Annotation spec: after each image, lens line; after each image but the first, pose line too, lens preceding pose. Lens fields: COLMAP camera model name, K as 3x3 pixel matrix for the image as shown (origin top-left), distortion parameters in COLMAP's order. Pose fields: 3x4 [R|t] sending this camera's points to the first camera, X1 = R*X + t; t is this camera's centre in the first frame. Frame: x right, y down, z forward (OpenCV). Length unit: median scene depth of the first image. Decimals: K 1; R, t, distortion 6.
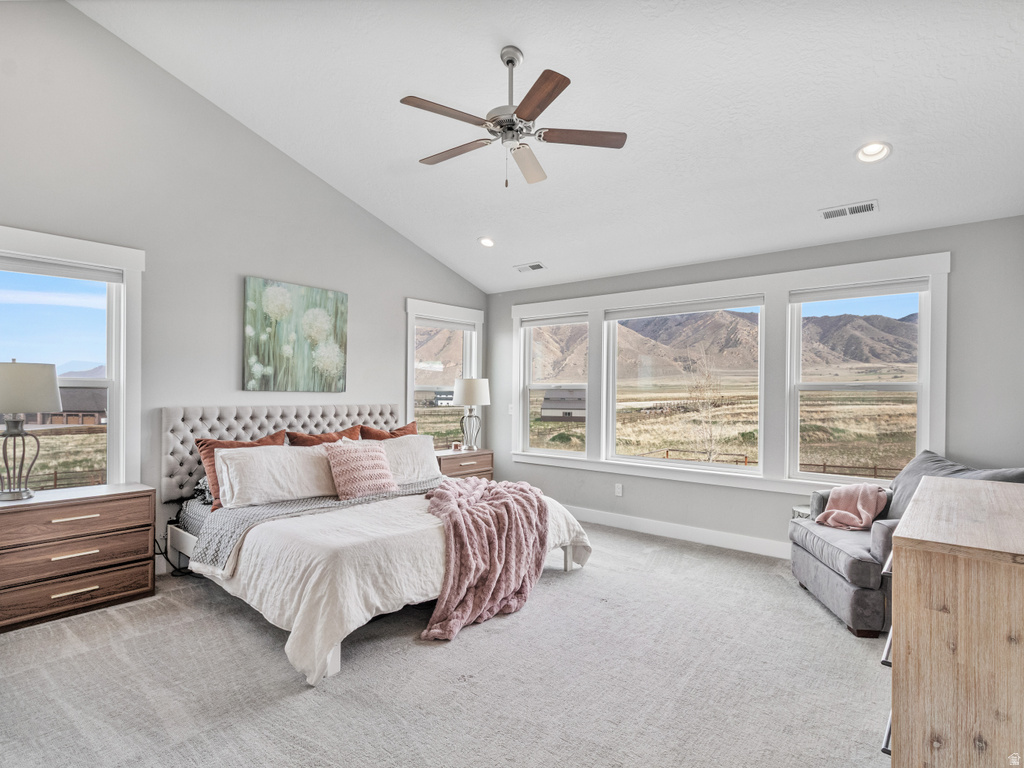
lens RADIAL K [[539.8, 0, 527.6], [0, 539.8, 396.6], [0, 0, 1]] dist [0.006689, 0.001962]
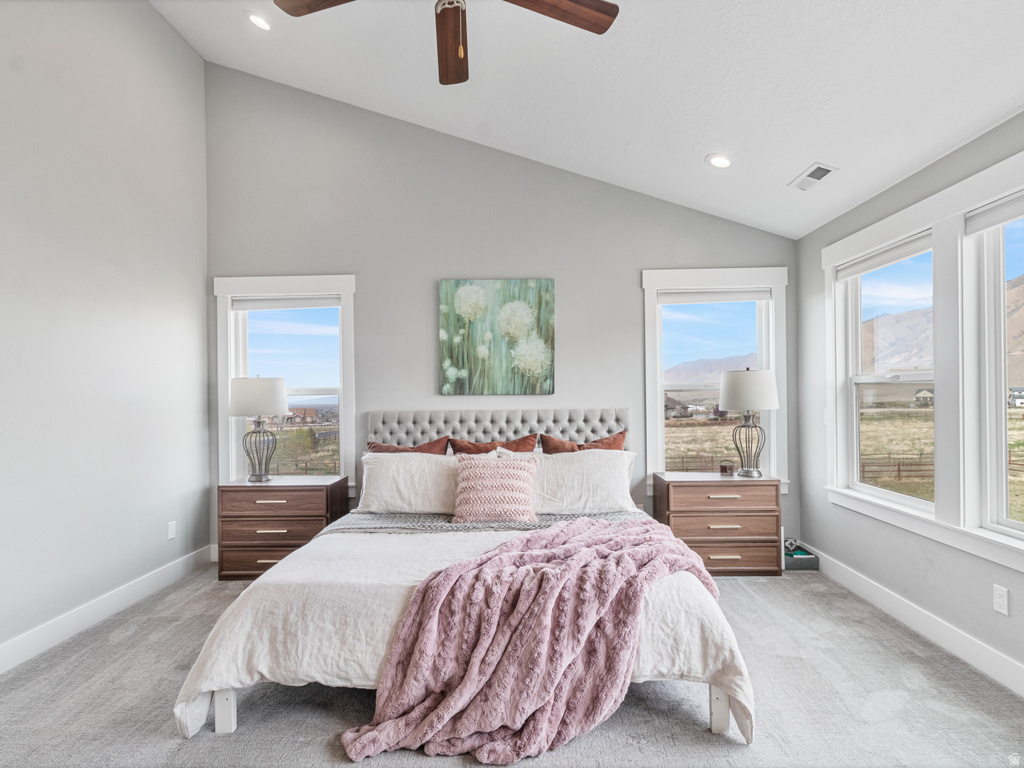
lens RADIAL K [[539.8, 0, 527.6], [0, 539.8, 396.6], [0, 0, 1]] dist [0.006689, 0.001962]
pose [[0.616515, -0.012269, -0.787248, 0.342631], [0.011321, 0.999913, -0.006717, 0.000618], [0.787262, -0.004771, 0.616600, 0.486146]]
